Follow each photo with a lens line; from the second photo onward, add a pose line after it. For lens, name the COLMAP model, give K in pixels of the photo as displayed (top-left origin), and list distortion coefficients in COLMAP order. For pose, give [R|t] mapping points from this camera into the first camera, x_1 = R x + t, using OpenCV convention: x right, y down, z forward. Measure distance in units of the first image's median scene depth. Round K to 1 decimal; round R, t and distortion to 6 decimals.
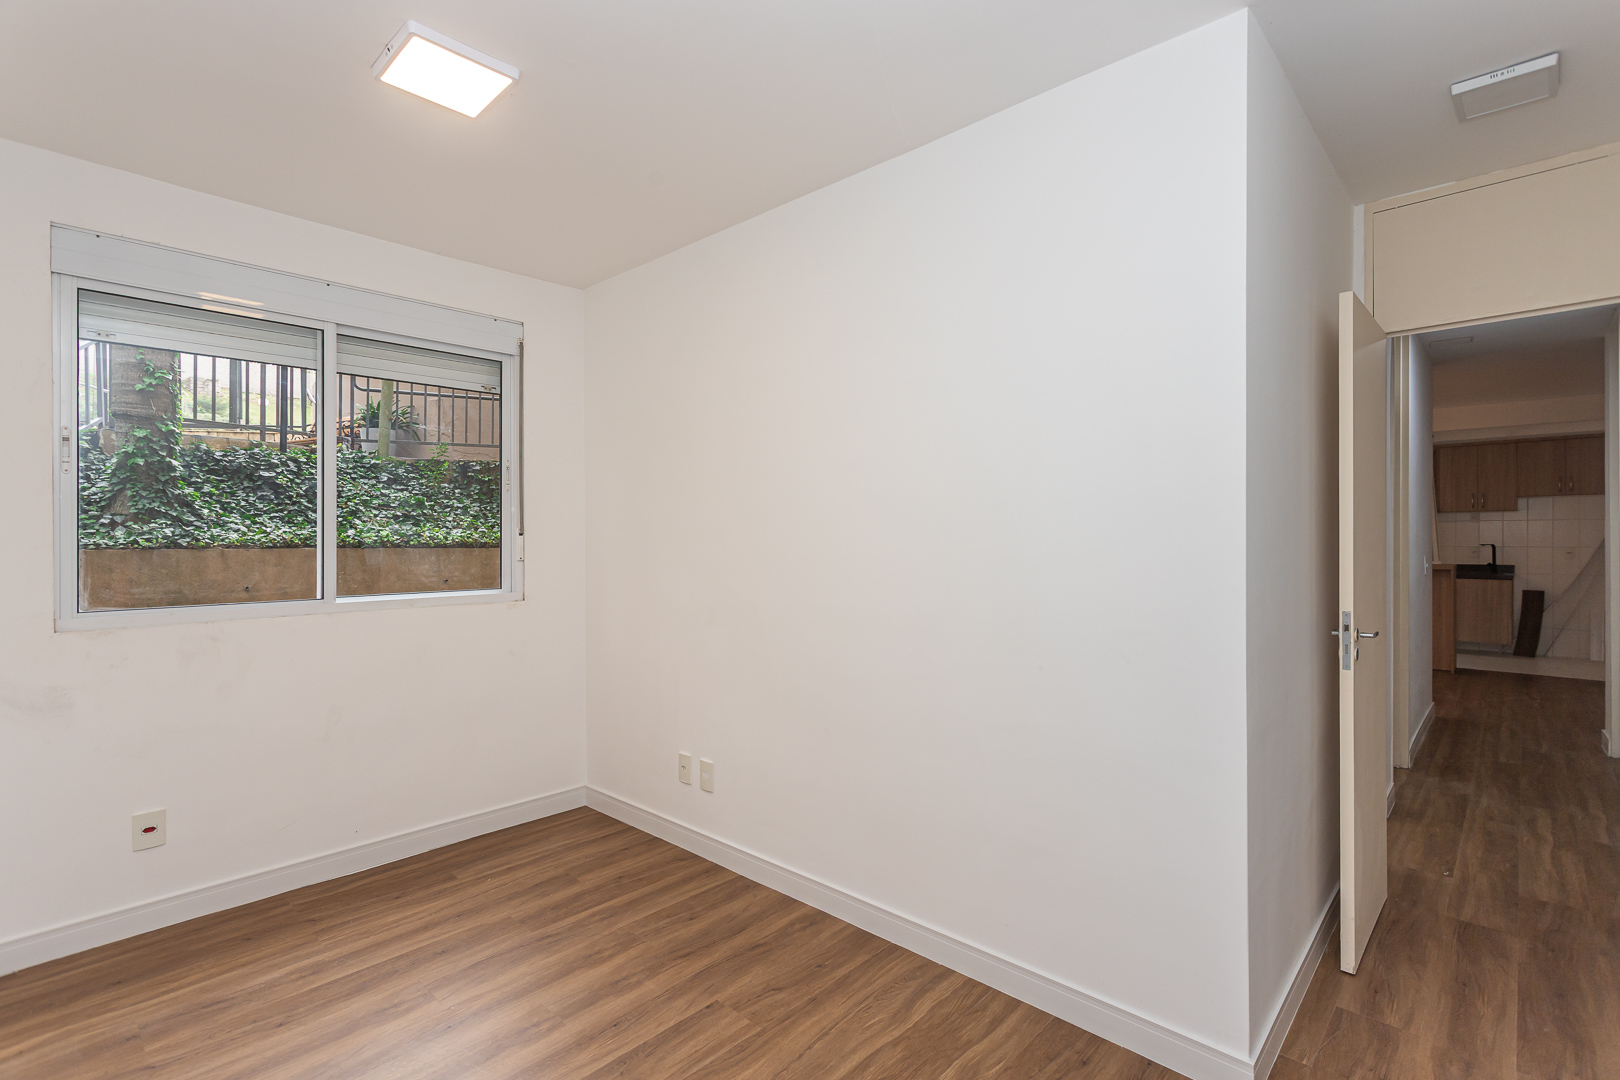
lens RADIAL K [[768.3, 0, 810.0], [0, 768.3, 540.0], [0, 0, 1]] dist [-0.001651, -0.000430]
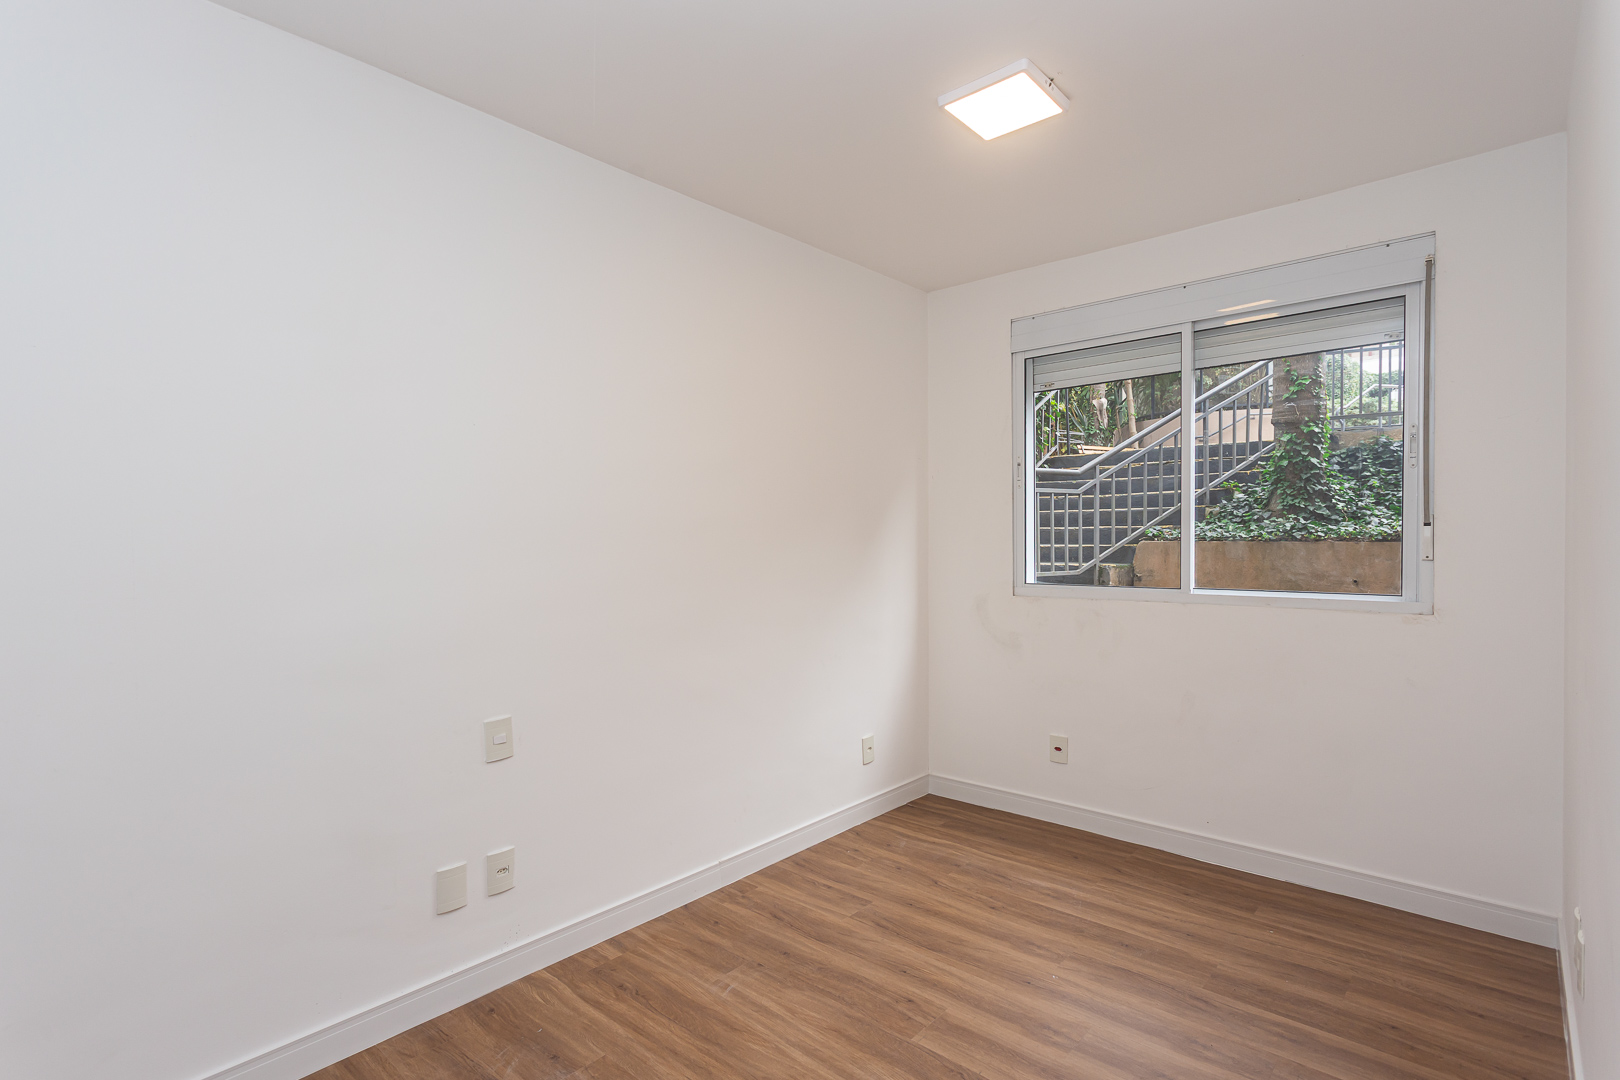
lens RADIAL K [[785.0, 0, 809.6], [0, 785.0, 553.0], [0, 0, 1]] dist [-0.001078, -0.000322]
pose [[0.007908, 0.022220, -0.999722, 0.422176], [0.003203, 0.999747, 0.022246, 0.001915], [0.999964, -0.003378, 0.007835, 0.465513]]
